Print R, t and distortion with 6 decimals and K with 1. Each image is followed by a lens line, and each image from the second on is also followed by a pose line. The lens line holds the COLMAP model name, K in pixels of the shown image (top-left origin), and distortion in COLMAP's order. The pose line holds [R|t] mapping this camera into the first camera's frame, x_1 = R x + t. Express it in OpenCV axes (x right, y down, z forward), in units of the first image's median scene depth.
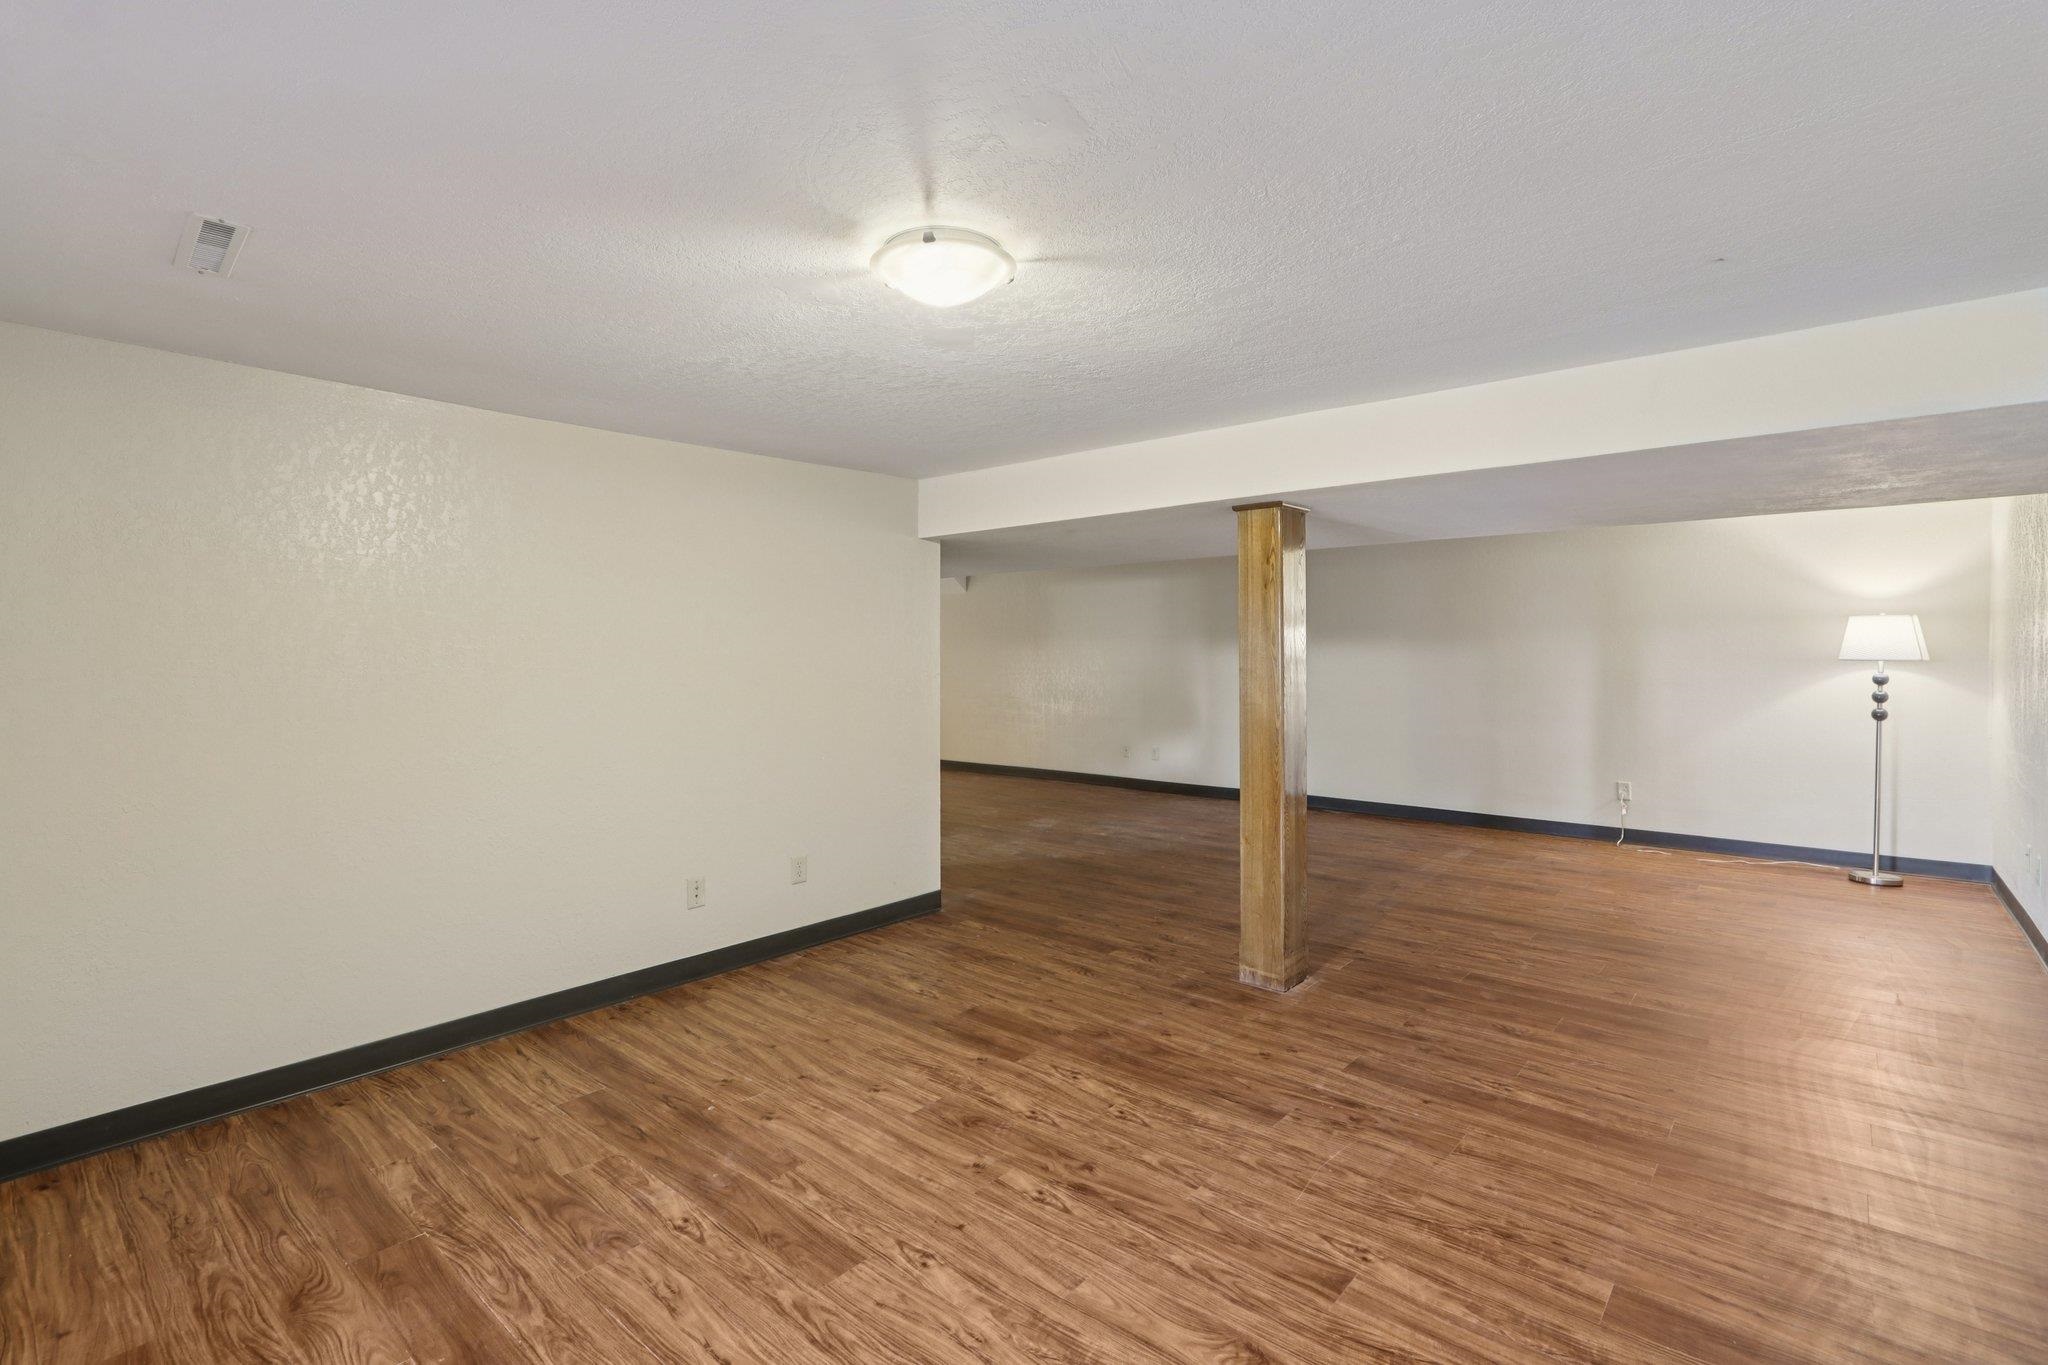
lens RADIAL K [[948.4, 0, 1010.8], [0, 948.4, 679.3], [0, 0, 1]] dist [-0.032508, 0.000108]
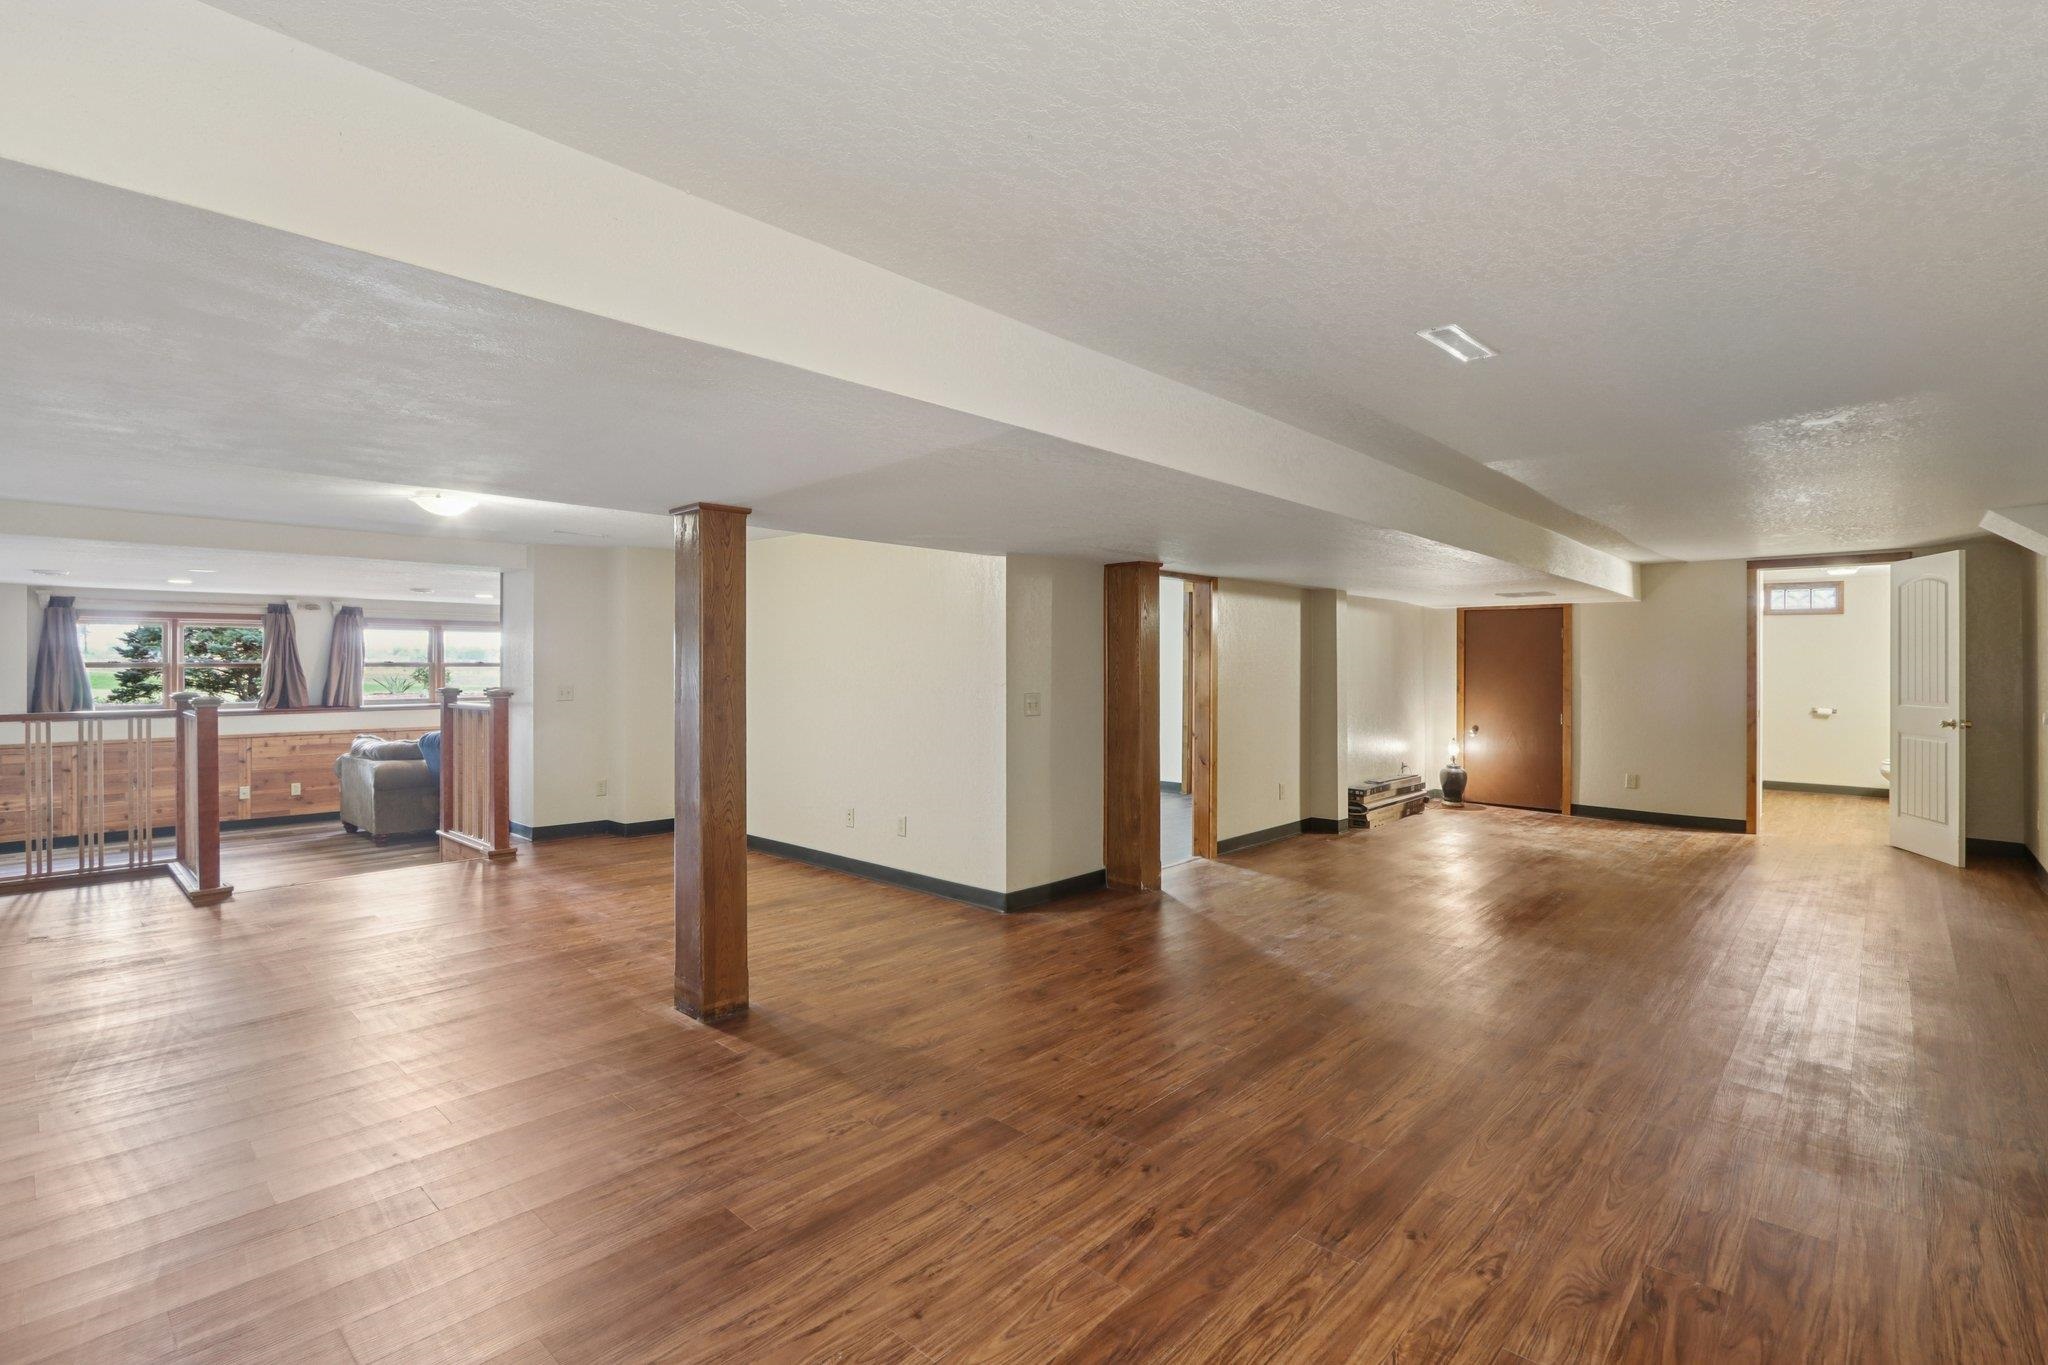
lens RADIAL K [[948.4, 0, 1010.8], [0, 948.4, 679.3], [0, 0, 1]] dist [-0.032508, 0.000108]
pose [[-0.028678, 0.033385, -0.999031, 1.142166], [-0.011844, 0.999361, 0.033736, -0.054170], [0.999519, 0.012800, -0.028264, 1.237052]]
